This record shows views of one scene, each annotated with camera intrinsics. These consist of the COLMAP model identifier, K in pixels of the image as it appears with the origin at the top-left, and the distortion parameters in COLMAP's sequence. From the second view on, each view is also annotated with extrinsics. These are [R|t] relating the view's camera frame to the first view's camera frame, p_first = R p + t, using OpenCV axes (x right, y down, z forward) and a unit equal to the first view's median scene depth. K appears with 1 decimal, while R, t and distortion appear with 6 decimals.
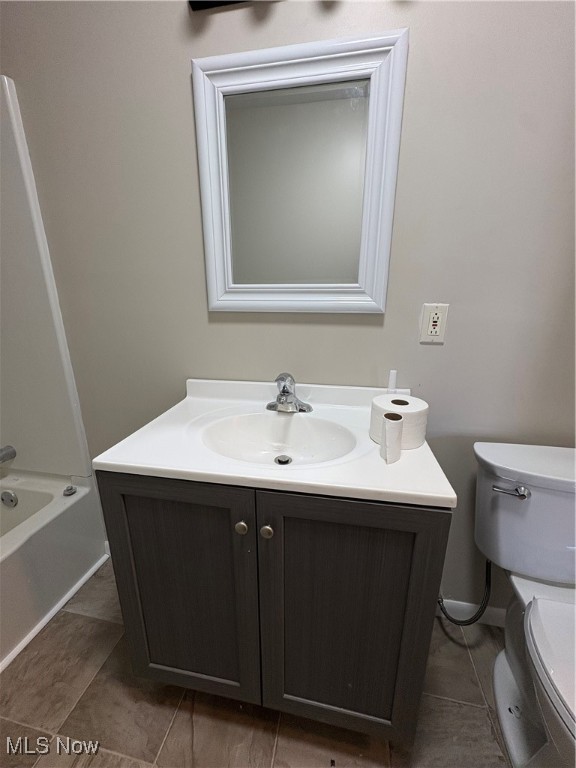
lens RADIAL K [[307.4, 0, 286.8], [0, 307.4, 383.3], [0, 0, 1]] dist [0.000263, 0.000393]
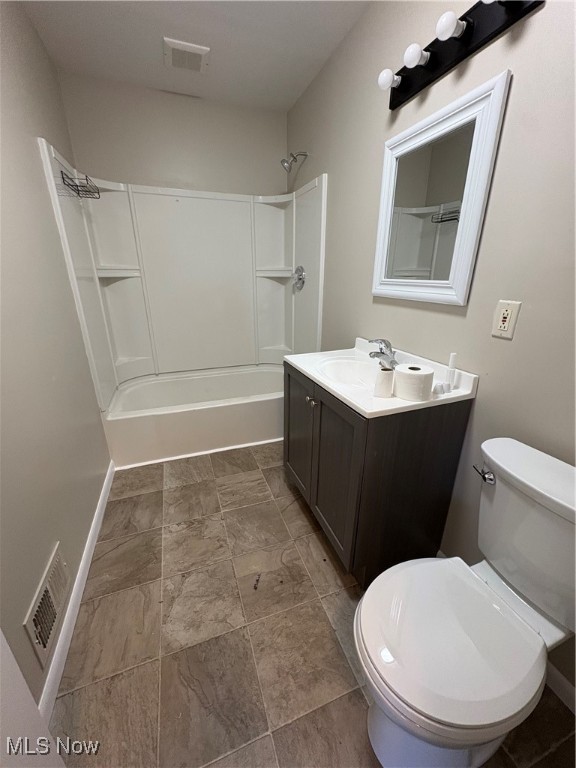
lens RADIAL K [[307.4, 0, 289.4], [0, 307.4, 383.9], [0, 0, 1]] dist [0.000263, 0.000393]
pose [[0.521583, 0.289484, -0.802590, 1.020289], [-0.238729, 0.952624, 0.188455, -0.000218], [0.819121, 0.093307, 0.565981, -0.215969]]
